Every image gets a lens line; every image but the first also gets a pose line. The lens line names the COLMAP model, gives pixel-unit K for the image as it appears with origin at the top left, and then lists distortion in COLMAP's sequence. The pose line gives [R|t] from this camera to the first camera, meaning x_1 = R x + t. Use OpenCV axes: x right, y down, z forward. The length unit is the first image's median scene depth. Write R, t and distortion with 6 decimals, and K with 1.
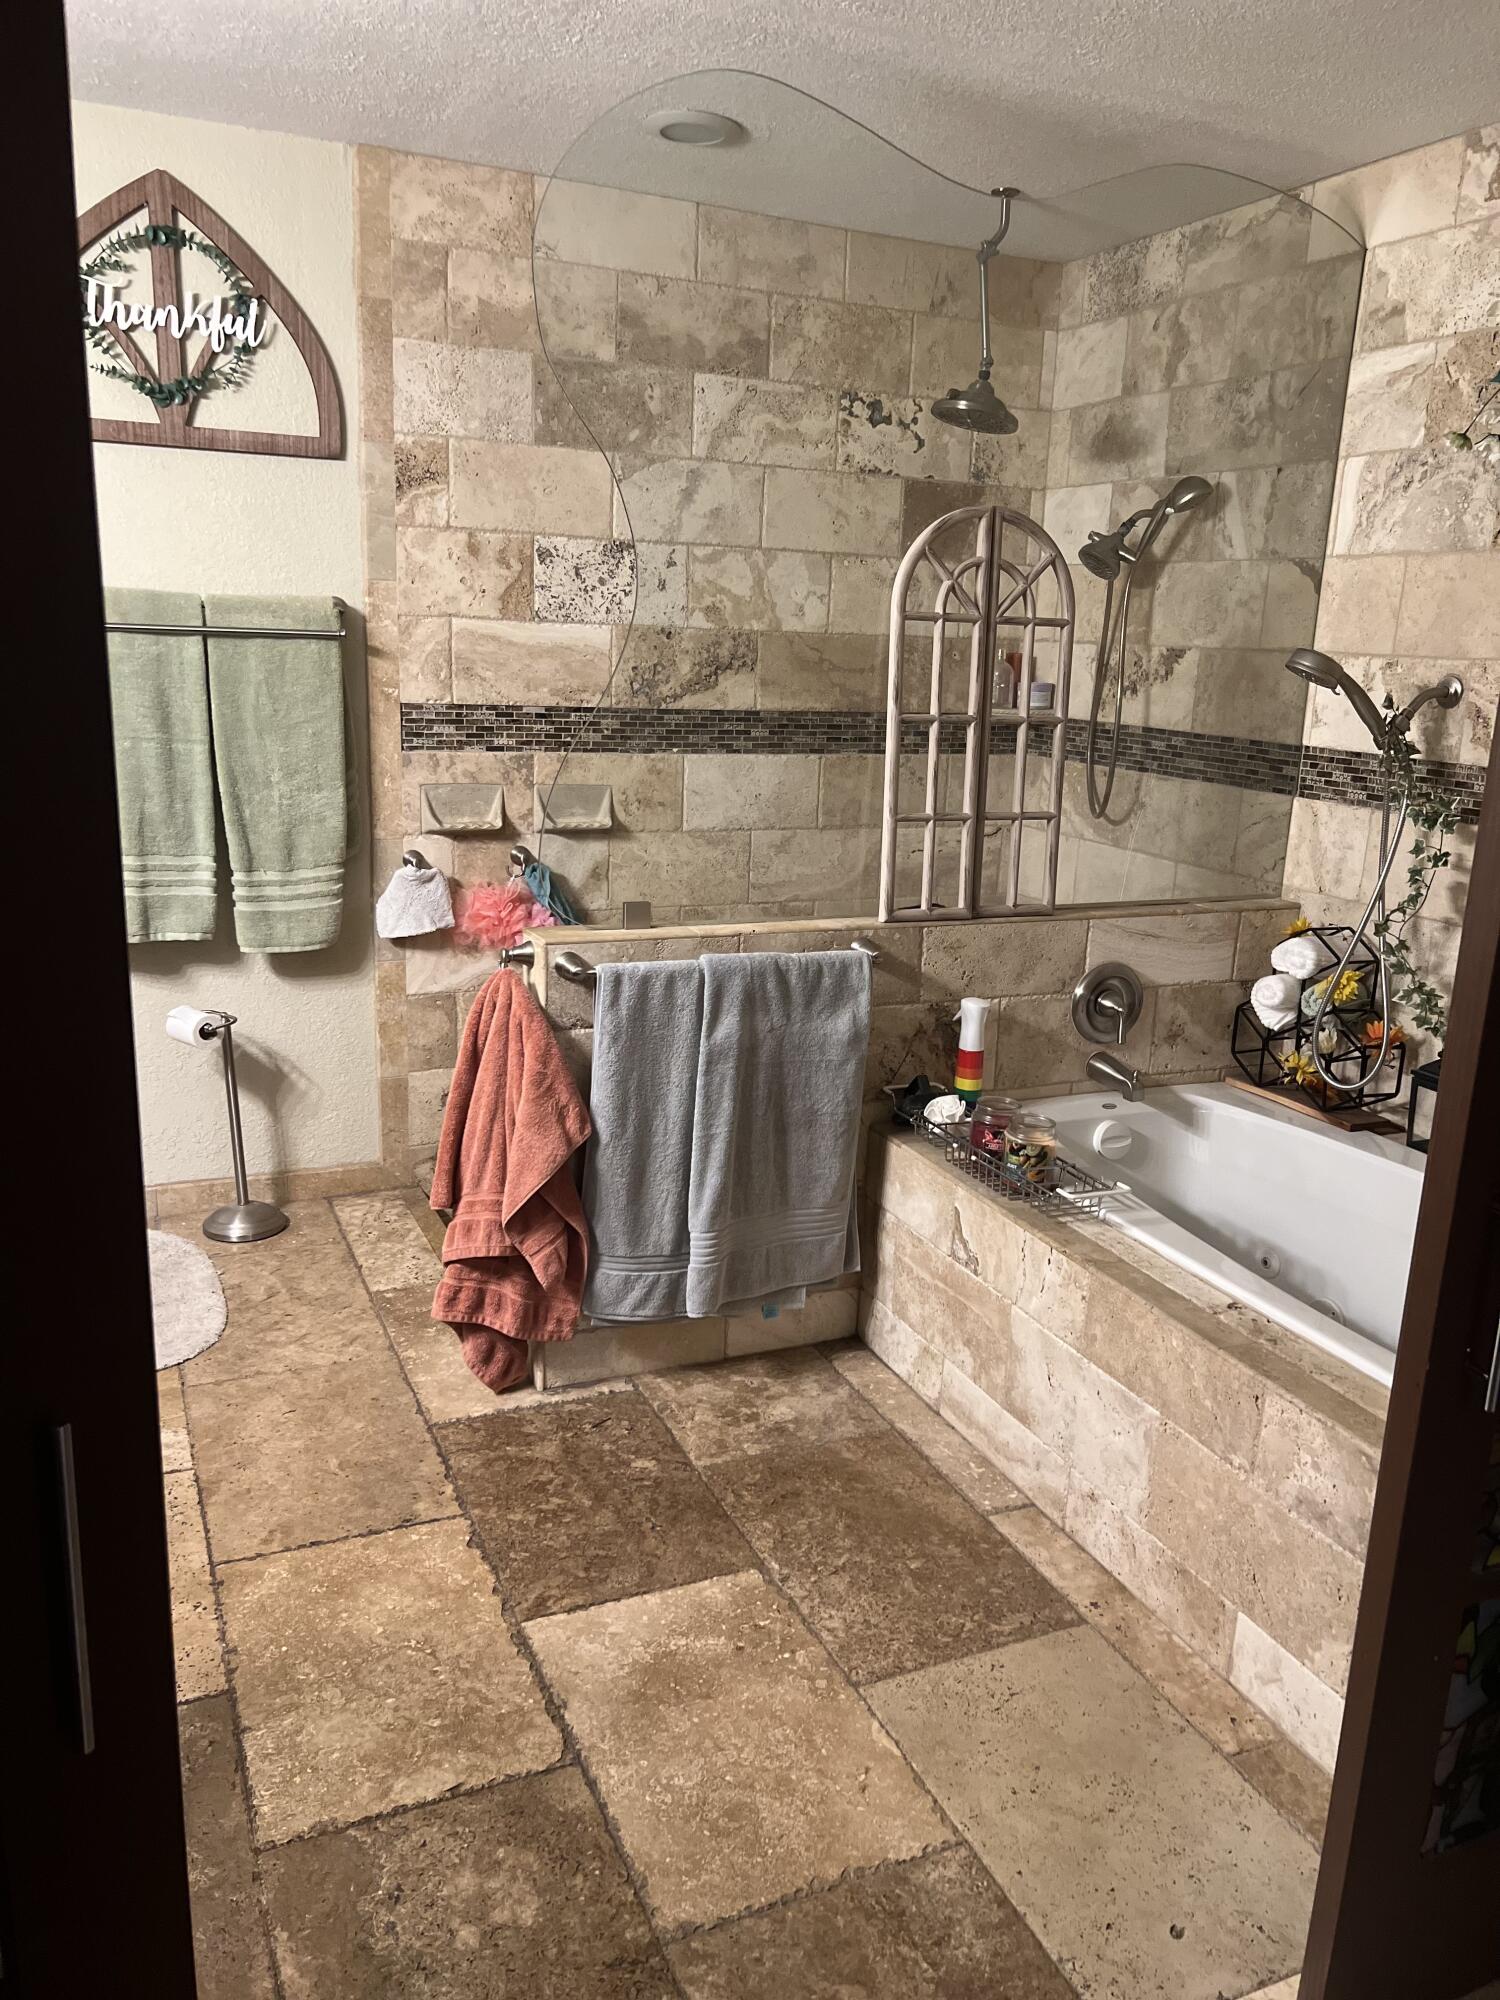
lens RADIAL K [[1518.7, 0, 750.9], [0, 1518.7, 1001.3], [0, 0, 1]] dist [0.045273, -0.032306]
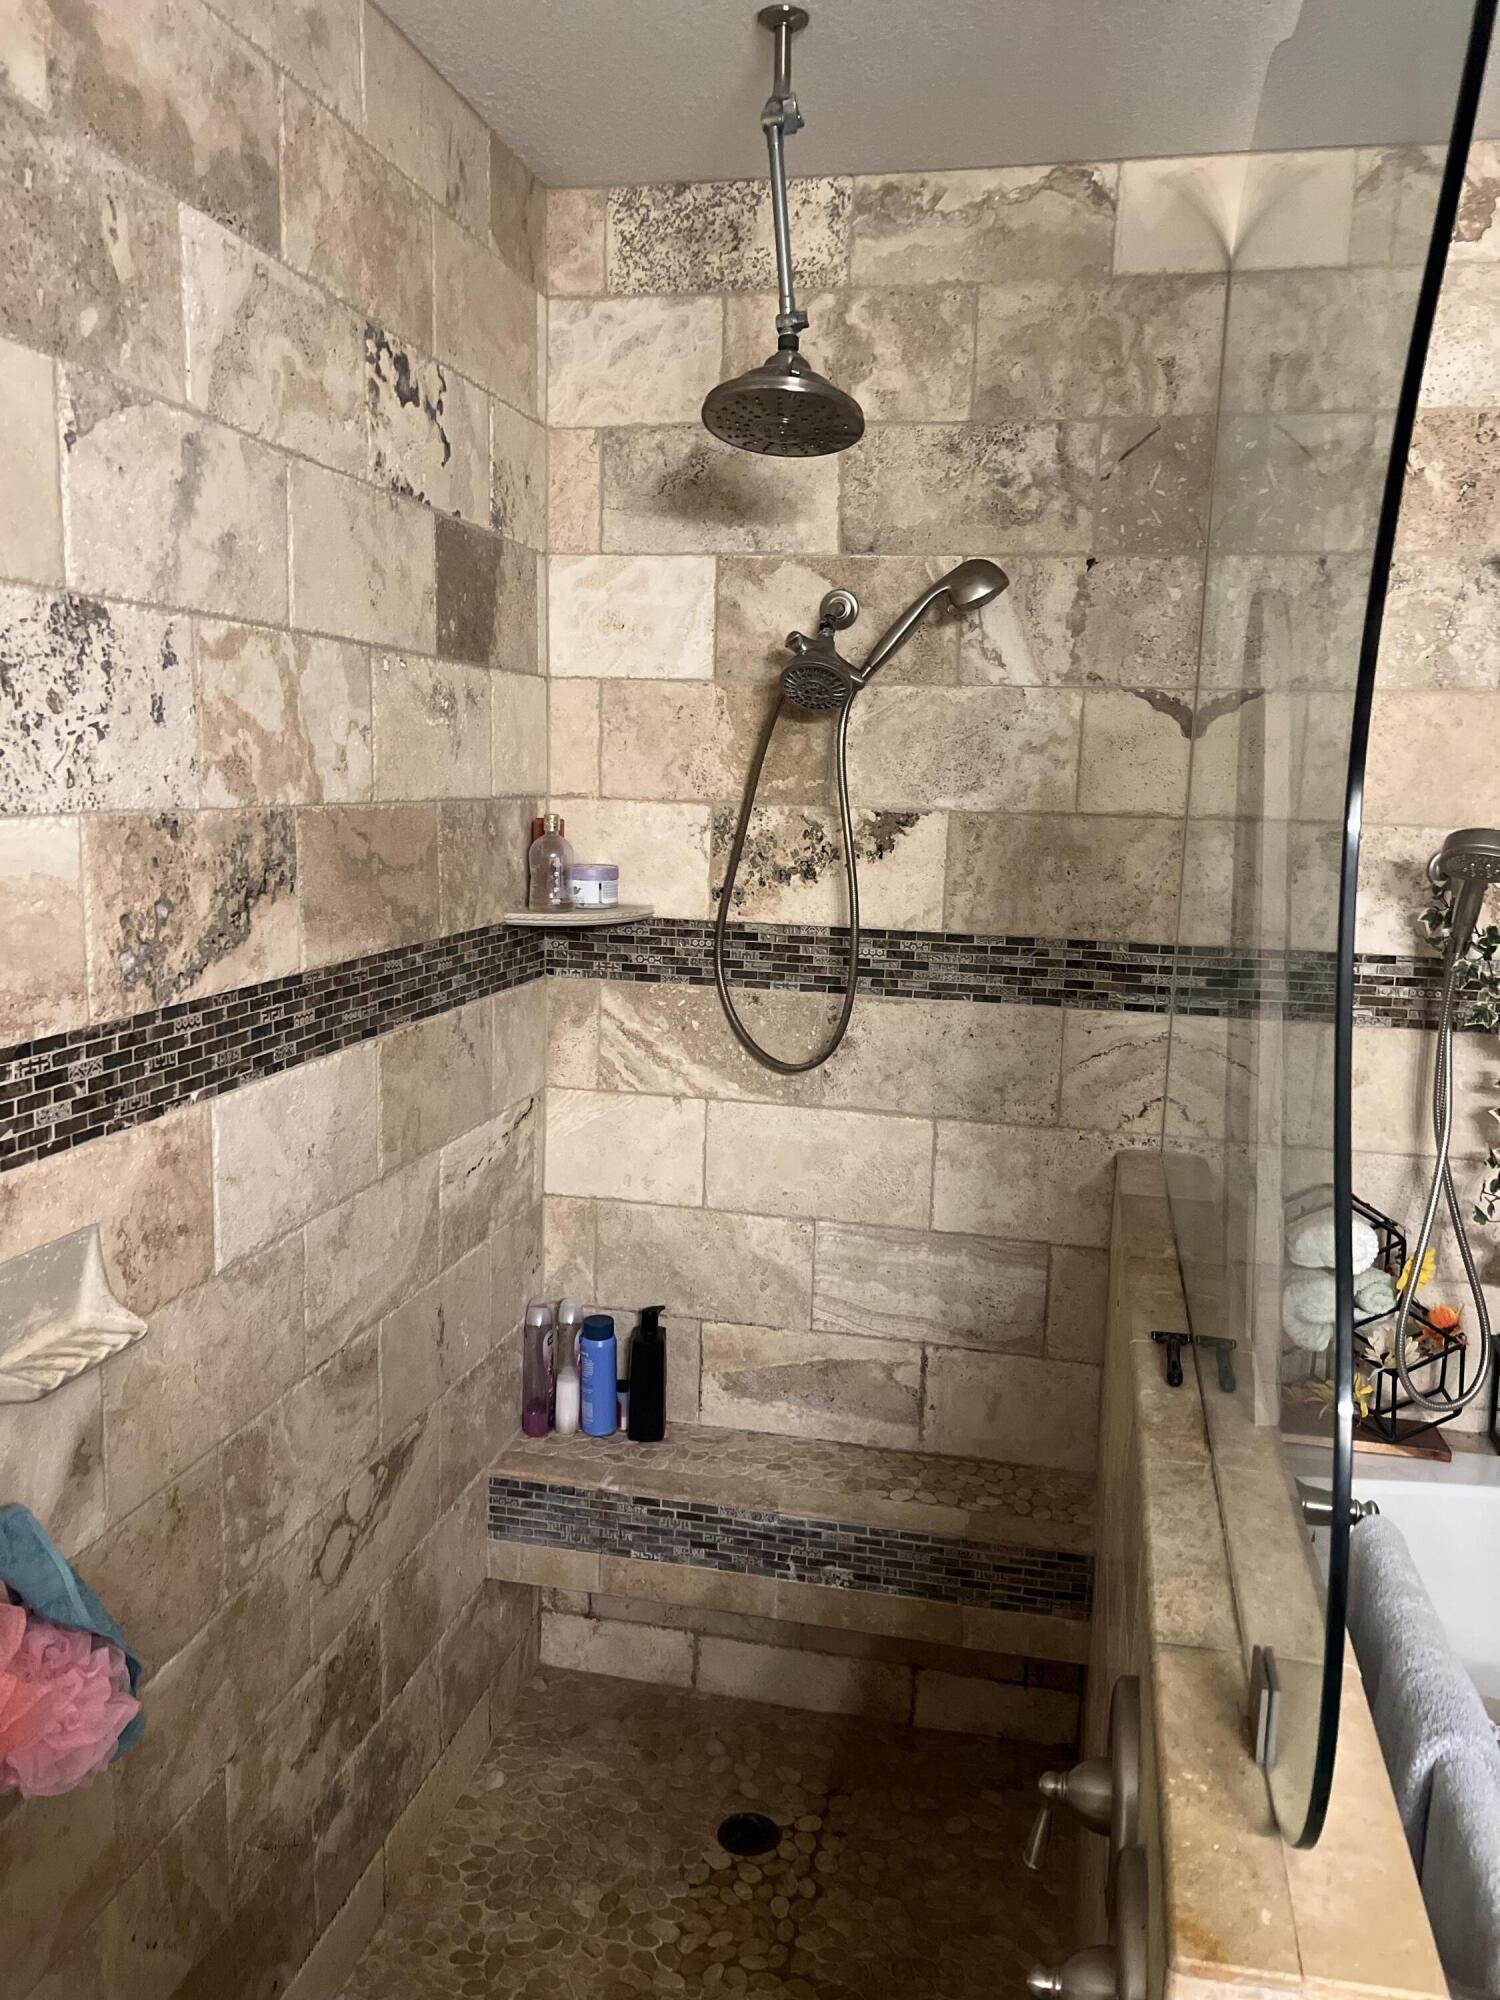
lens RADIAL K [[1518.7, 0, 746.6], [0, 1518.7, 1005.1], [0, 0, 1]] dist [0.045273, -0.032306]
pose [[0.602400, -0.147602, 0.784428, -0.294296], [0.185237, 0.981775, 0.042484, -0.185953], [-0.776403, 0.119713, 0.618763, 0.641723]]
